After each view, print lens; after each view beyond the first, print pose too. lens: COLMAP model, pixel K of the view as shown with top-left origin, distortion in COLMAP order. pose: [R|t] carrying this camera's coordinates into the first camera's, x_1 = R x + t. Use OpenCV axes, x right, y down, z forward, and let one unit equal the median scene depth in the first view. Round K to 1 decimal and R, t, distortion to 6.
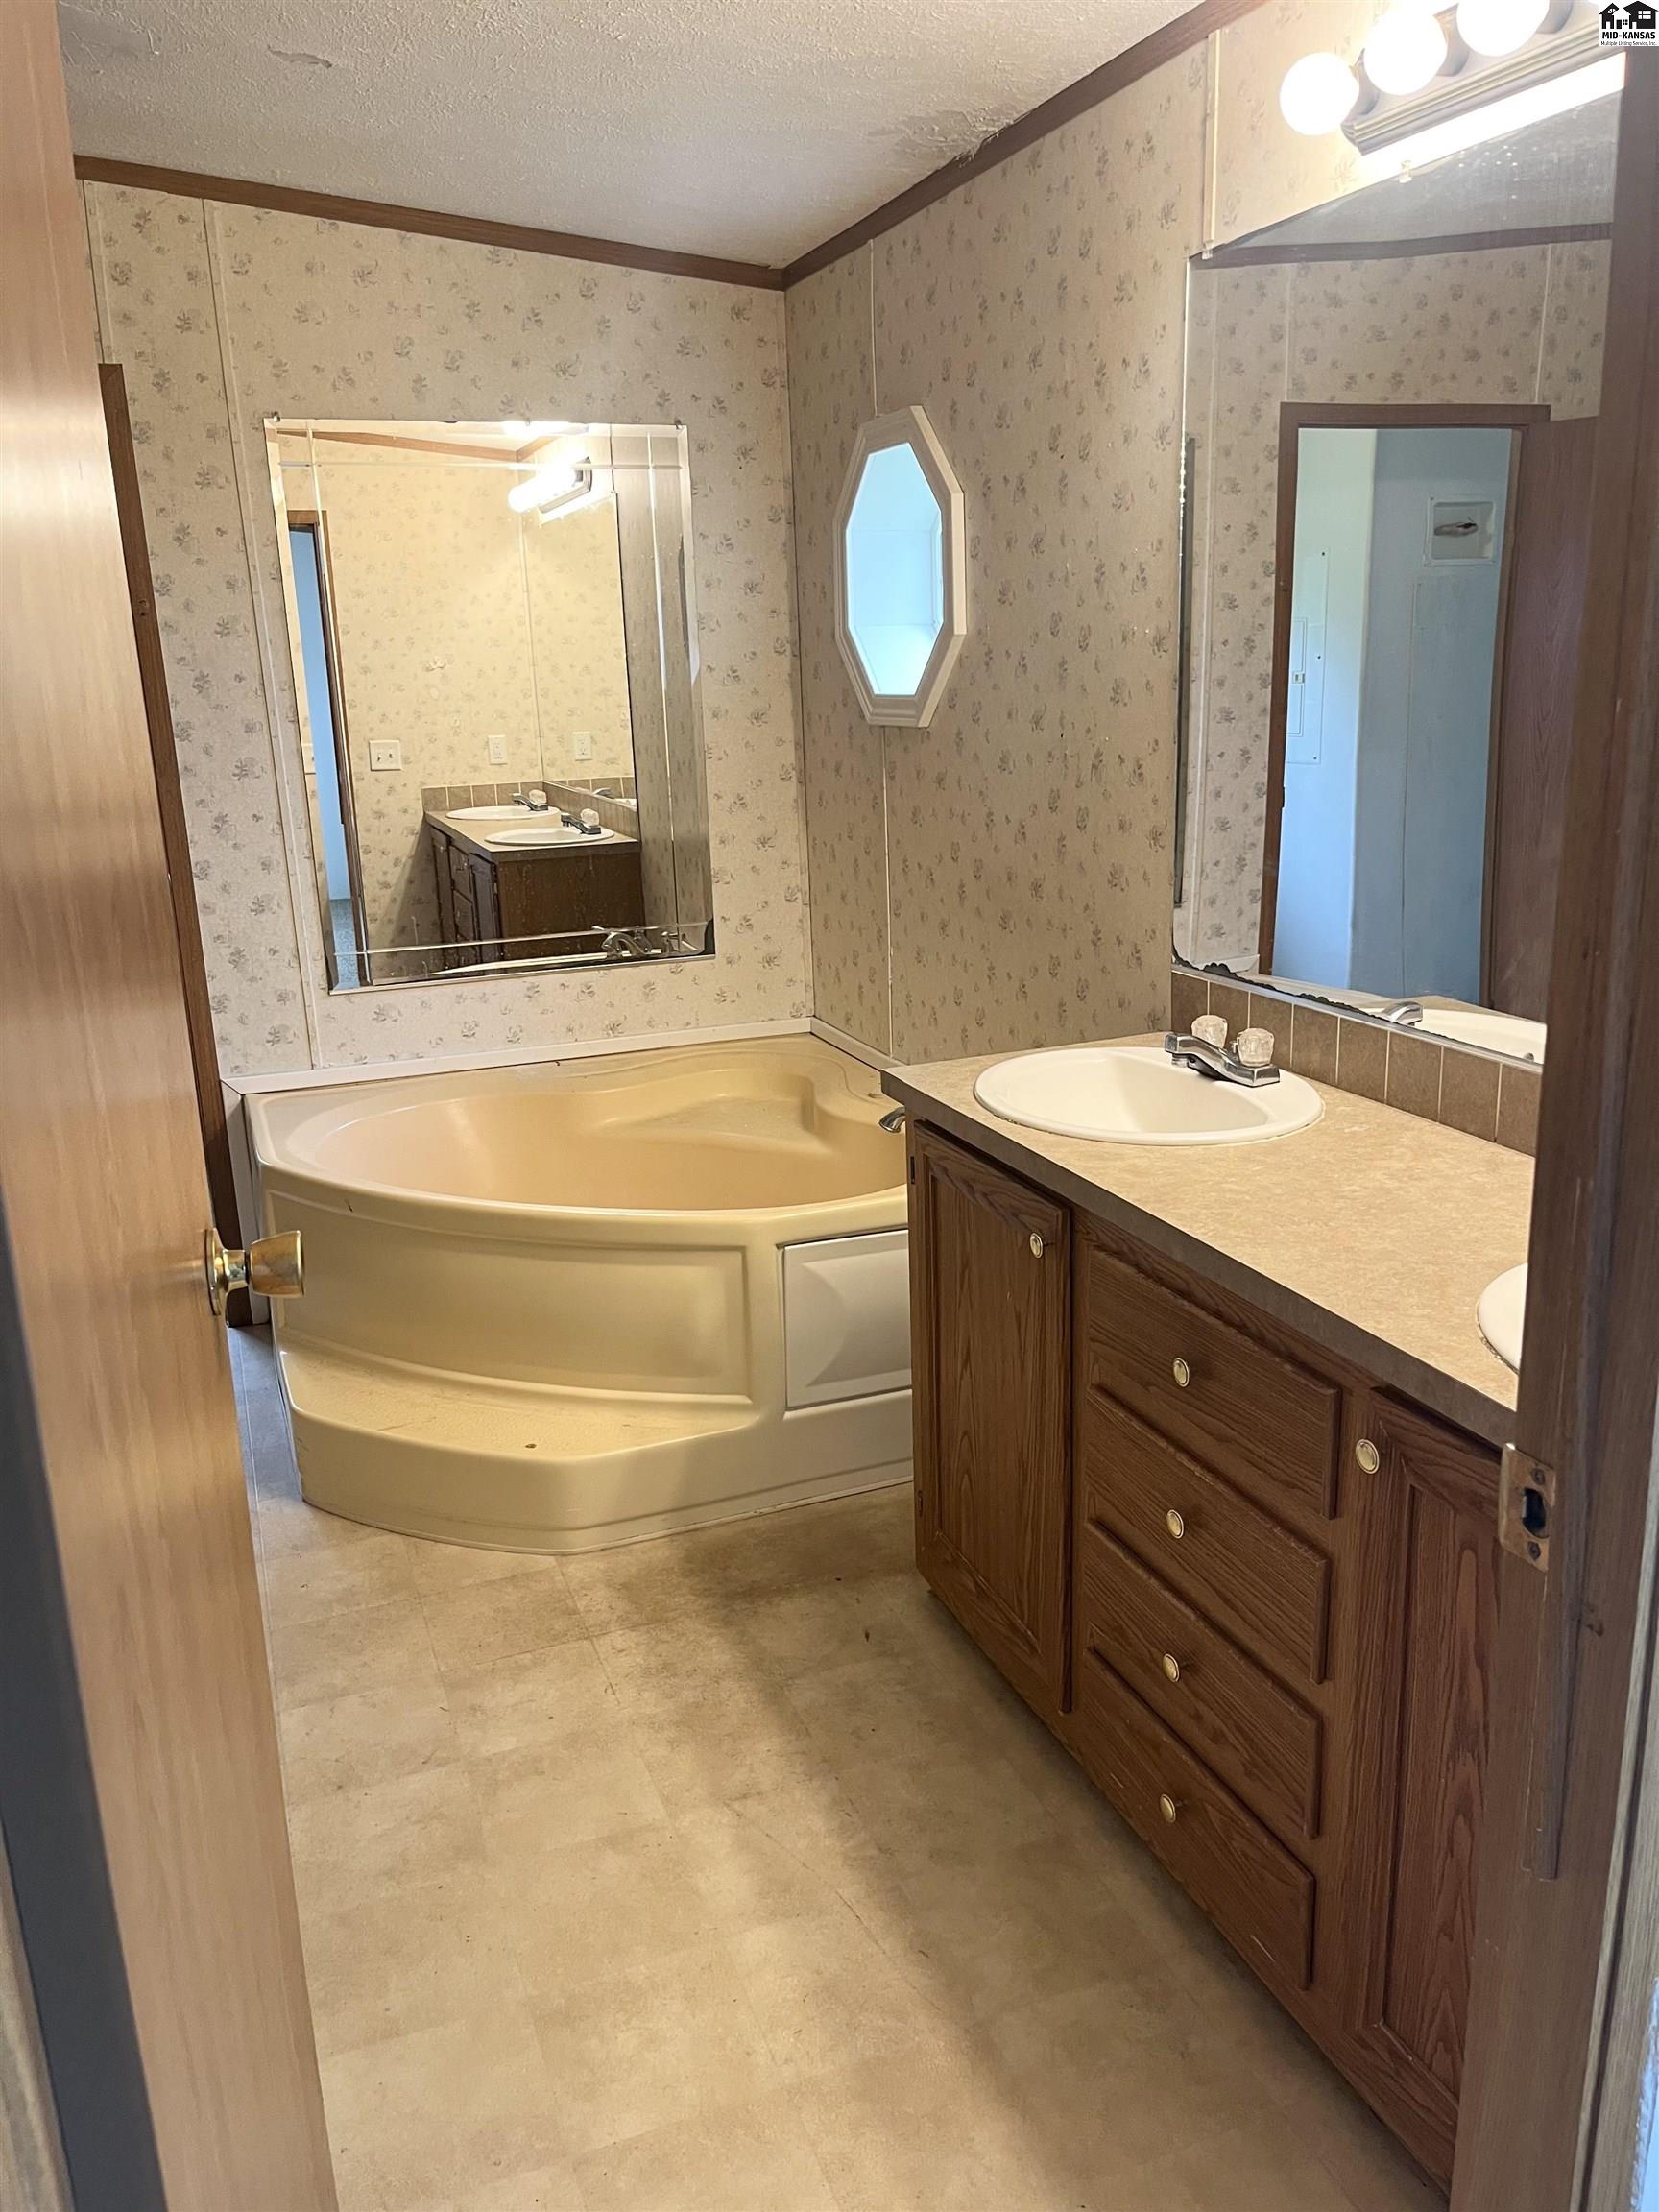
lens RADIAL K [[1667.9, 0, 825.0], [0, 1667.9, 1094.8], [0, 0, 1]] dist [0.056004, -0.072571]
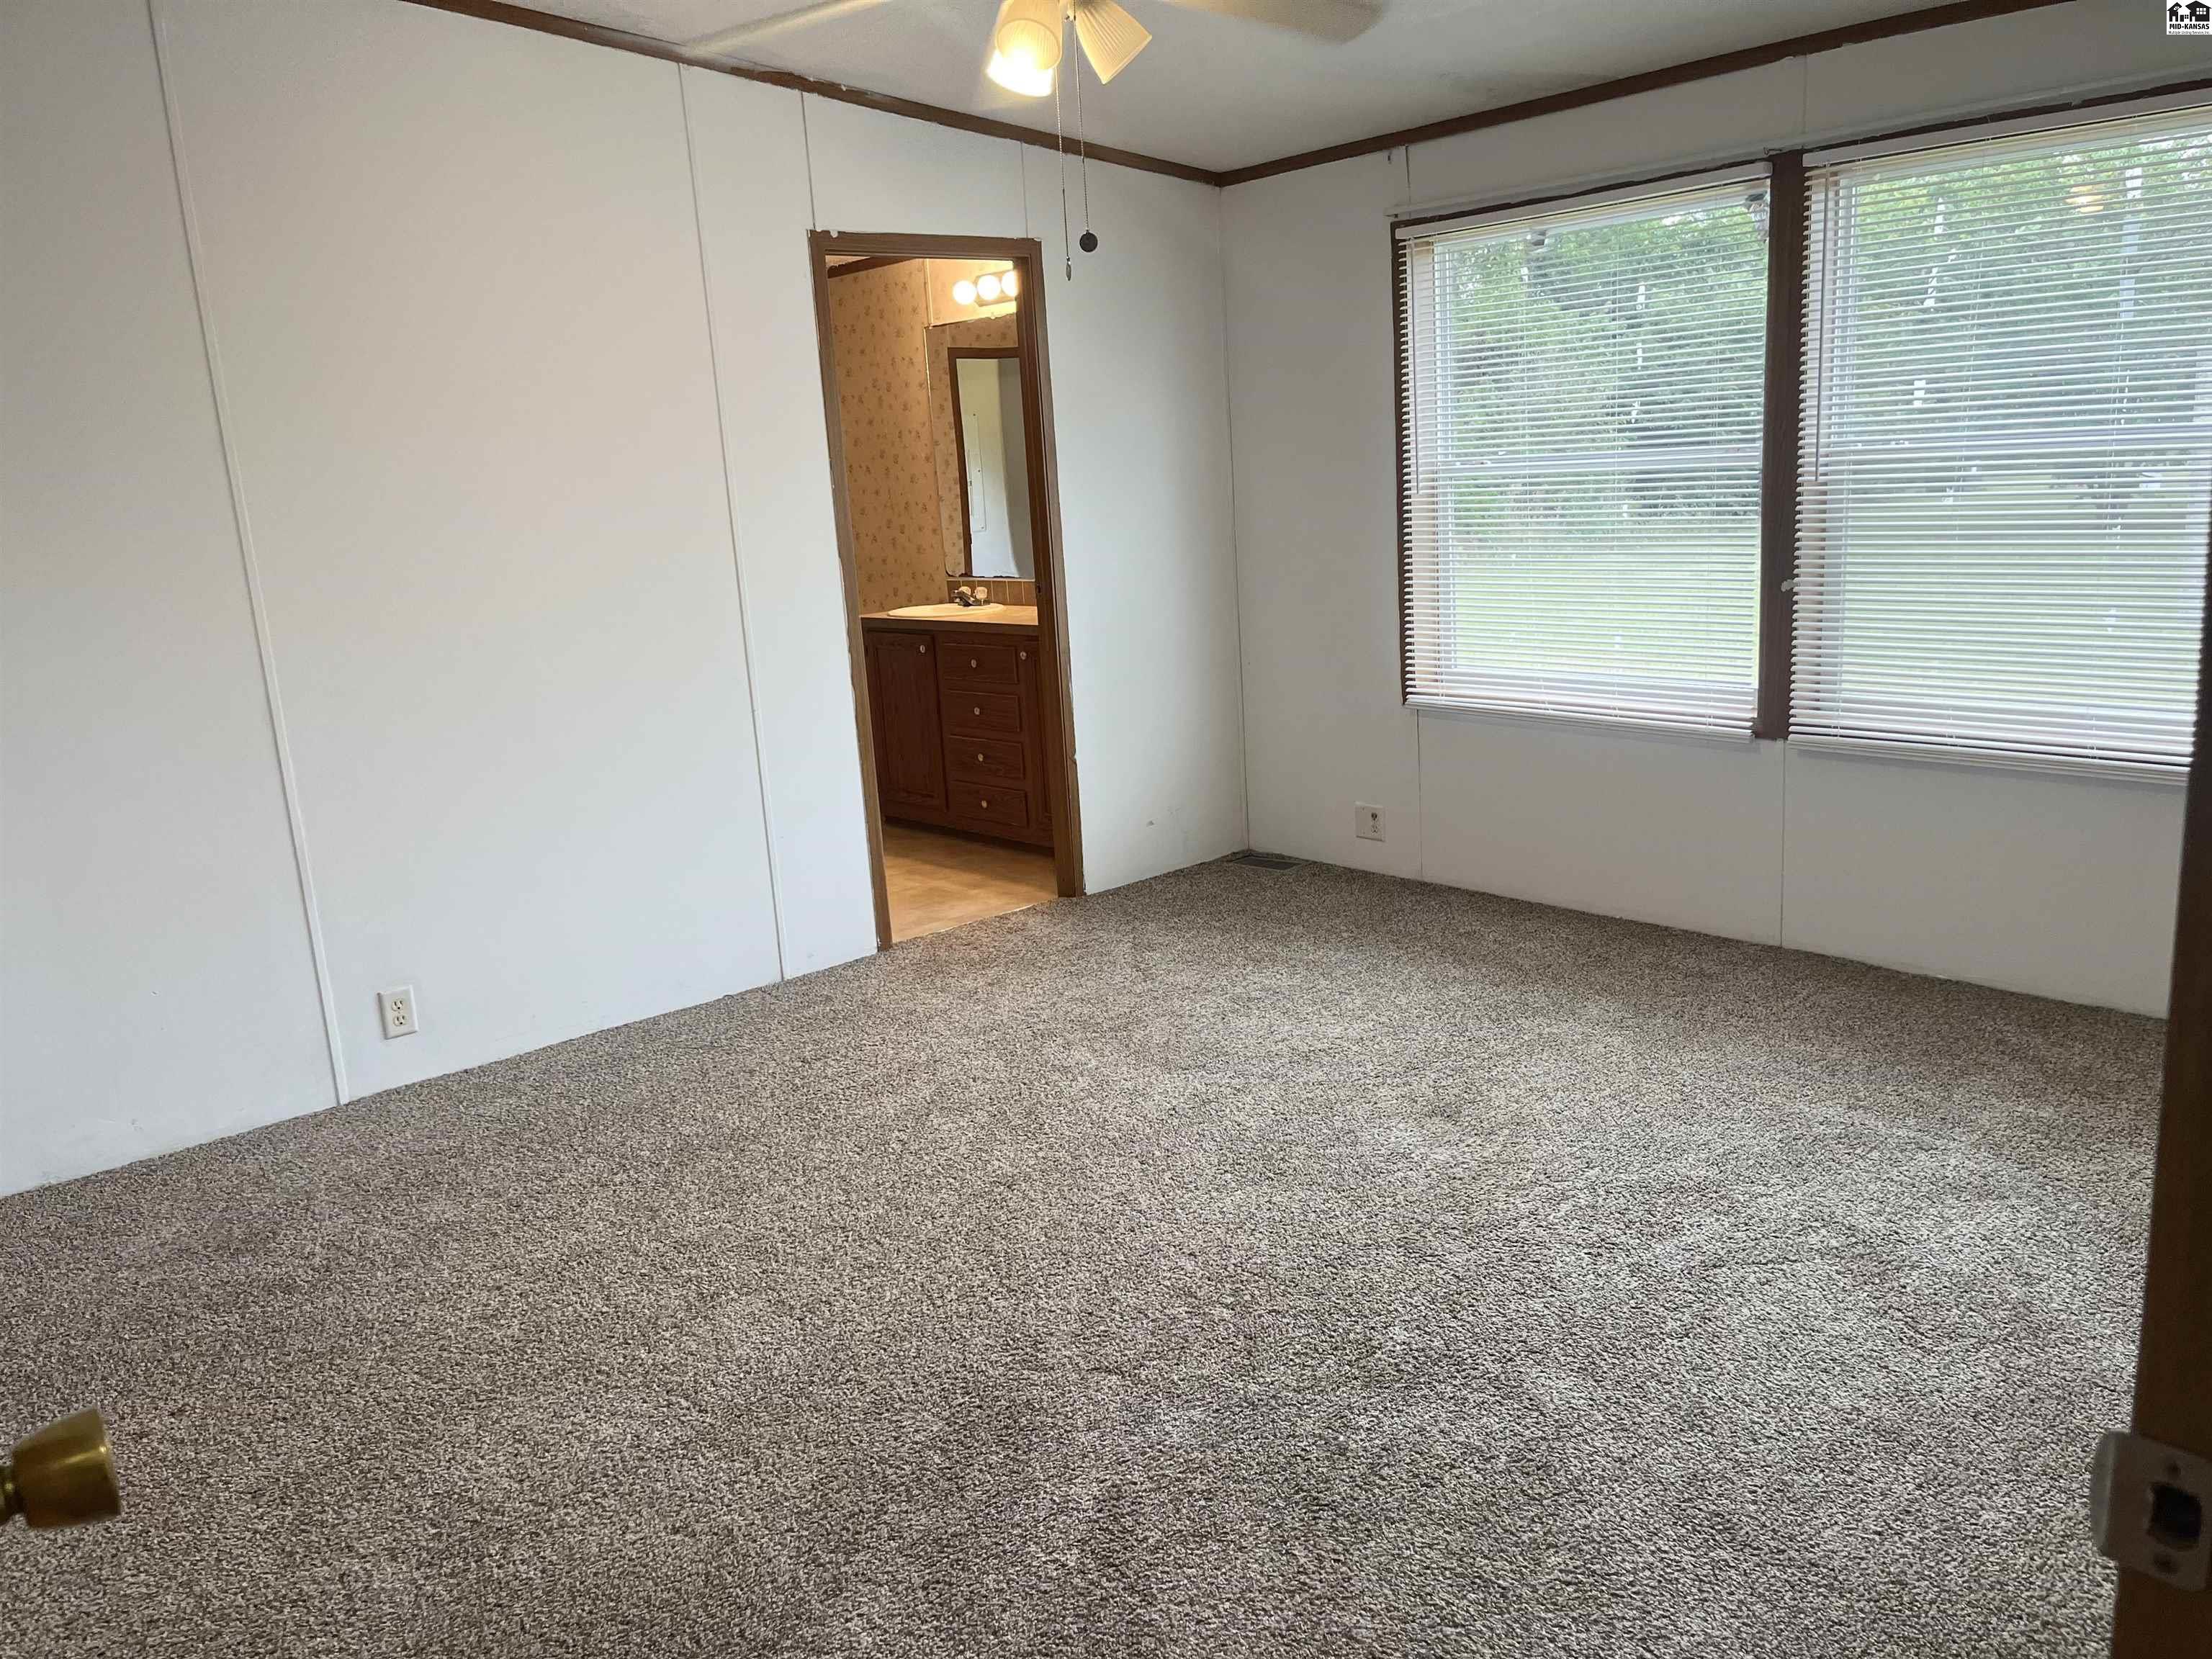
lens RADIAL K [[1667.9, 0, 1110.8], [0, 1667.9, 839.1], [0, 0, 1]] dist [0.056004, -0.072571]
pose [[0.935107, -0.106232, 0.338069, -0.546352], [0.123306, 0.991934, -0.029372, 0.494962], [-0.332222, 0.069152, 0.940663, -1.738936]]
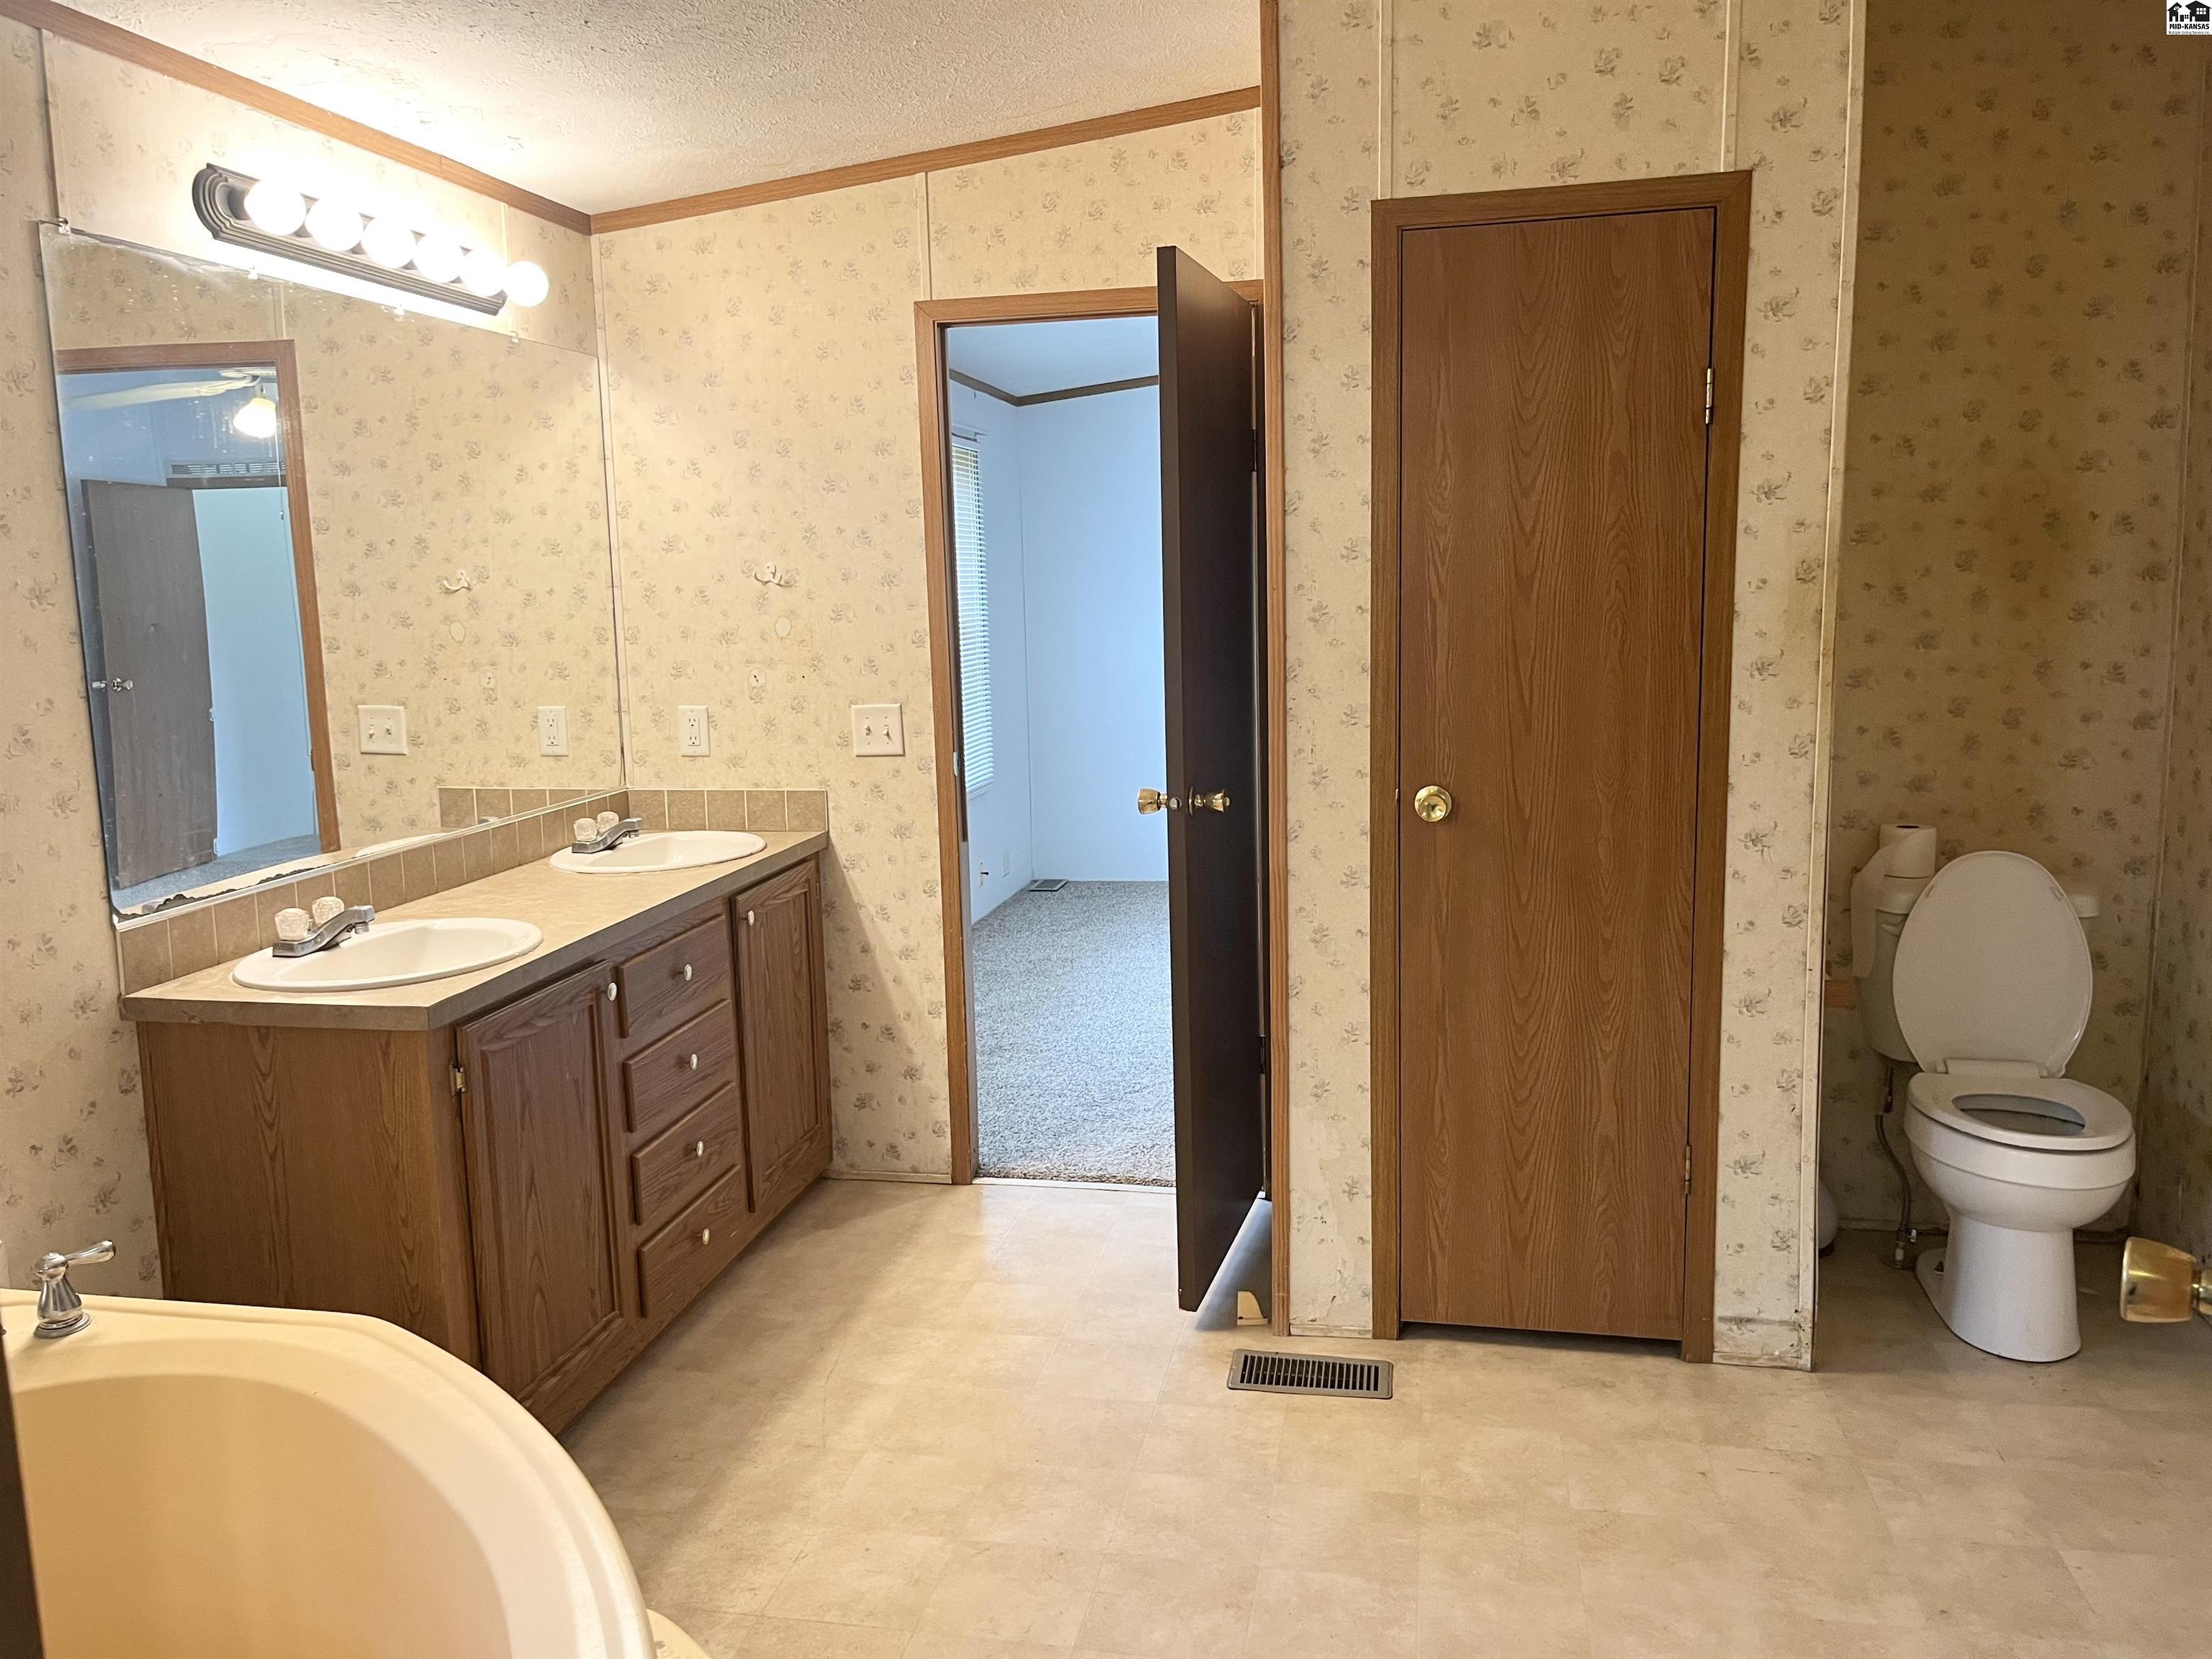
lens RADIAL K [[1667.9, 0, 1110.8], [0, 1667.9, 839.1], [0, 0, 1]] dist [0.056004, -0.072571]
pose [[-0.847542, -0.032266, 0.529746, -0.854481], [0.183564, 0.918724, 0.349643, -0.390805], [-0.497972, 0.393579, -0.772735, 1.591475]]
